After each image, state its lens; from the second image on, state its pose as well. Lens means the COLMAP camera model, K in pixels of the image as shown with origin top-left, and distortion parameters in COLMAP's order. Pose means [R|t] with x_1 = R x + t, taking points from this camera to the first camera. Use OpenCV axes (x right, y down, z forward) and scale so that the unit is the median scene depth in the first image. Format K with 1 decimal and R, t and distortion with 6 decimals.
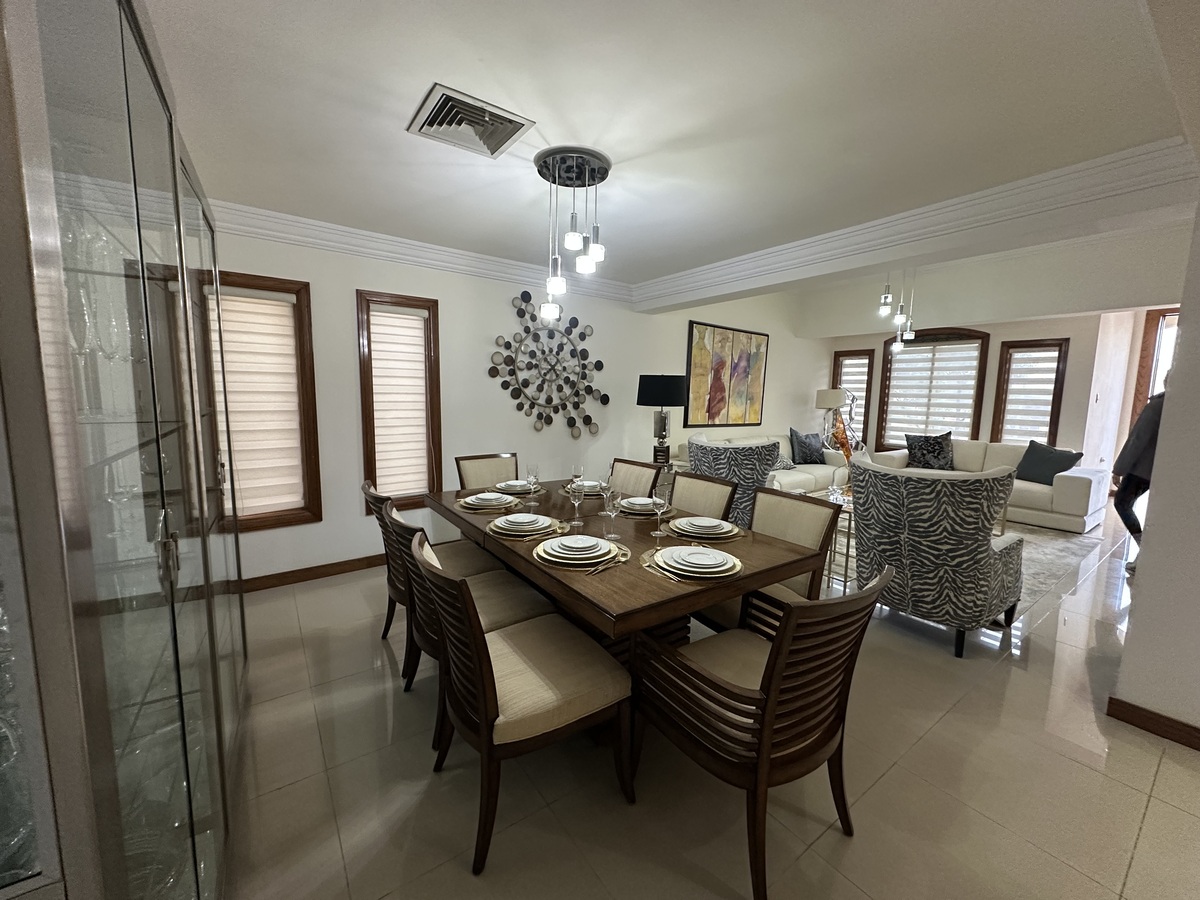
lens RADIAL K [[478.2, 0, 602.4], [0, 478.2, 446.0], [0, 0, 1]] dist [-0.001194, 0.000135]
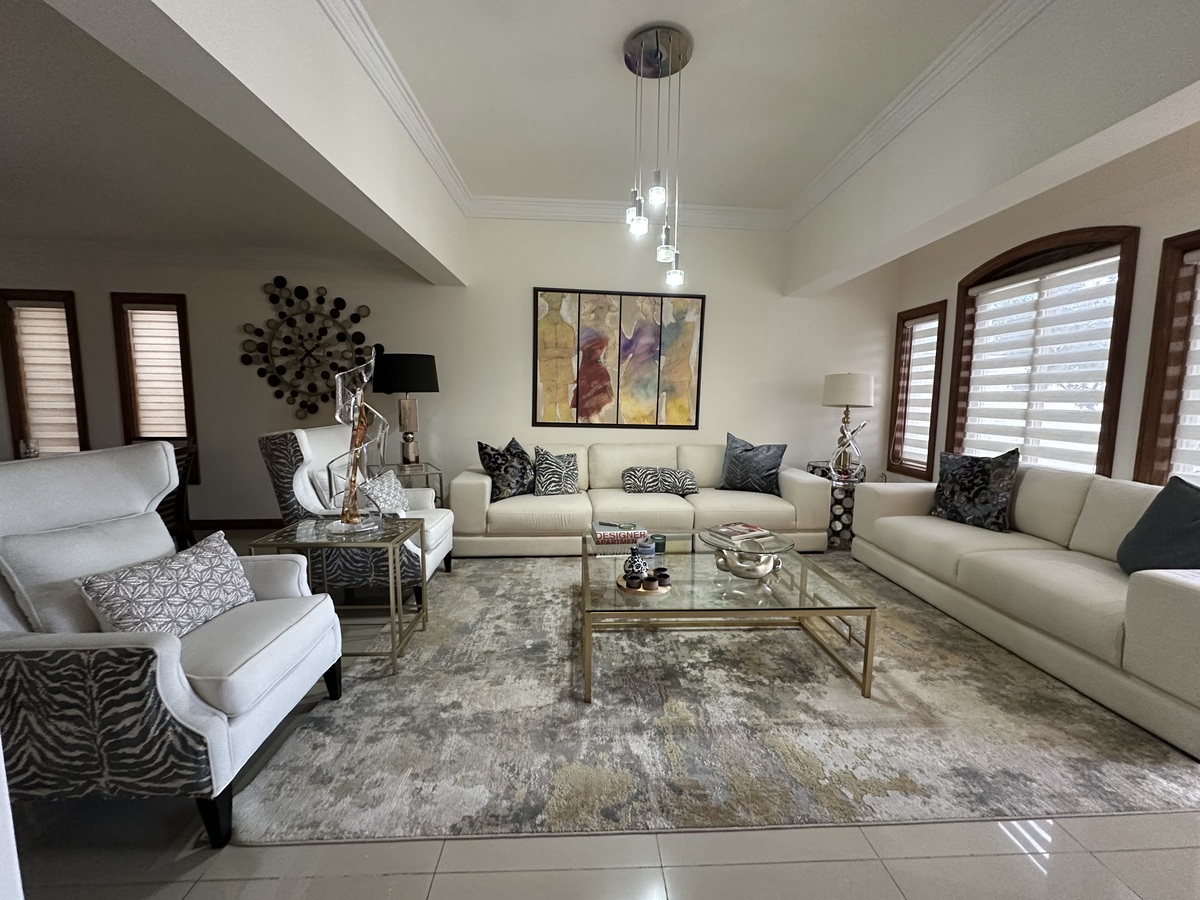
lens RADIAL K [[478.2, 0, 603.0], [0, 478.2, 449.7], [0, 0, 1]] dist [-0.001194, 0.000135]
pose [[0.834818, 0.050752, -0.548181, 0.695789], [-0.060161, 0.998188, 0.000796, -0.006522], [0.547228, 0.032314, 0.836359, 0.407036]]
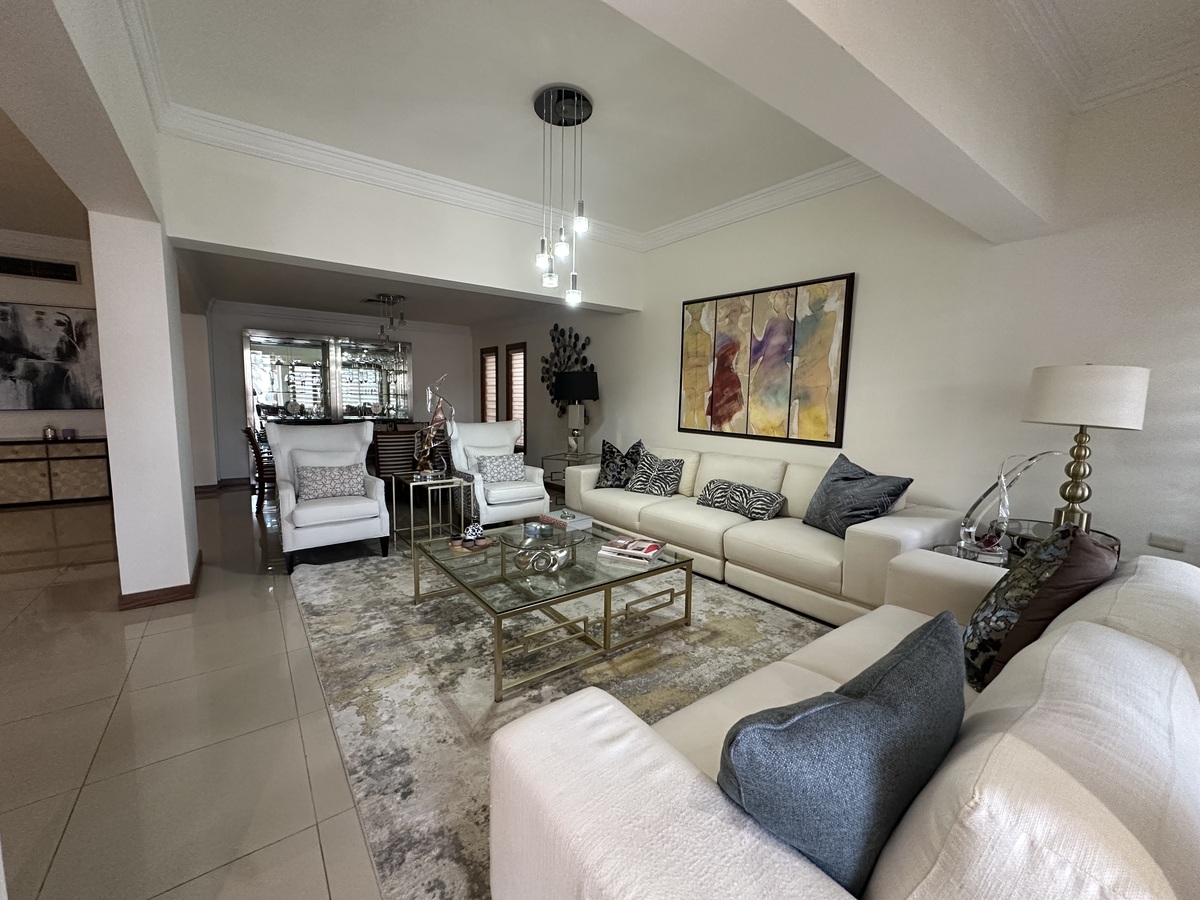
lens RADIAL K [[478.2, 0, 598.7], [0, 478.2, 450.5], [0, 0, 1]] dist [-0.001194, 0.000135]
pose [[0.012924, 0.090463, -0.995816, 1.002334], [-0.132335, 0.987294, 0.087972, -0.059379], [0.991121, 0.130644, 0.024731, 0.841109]]
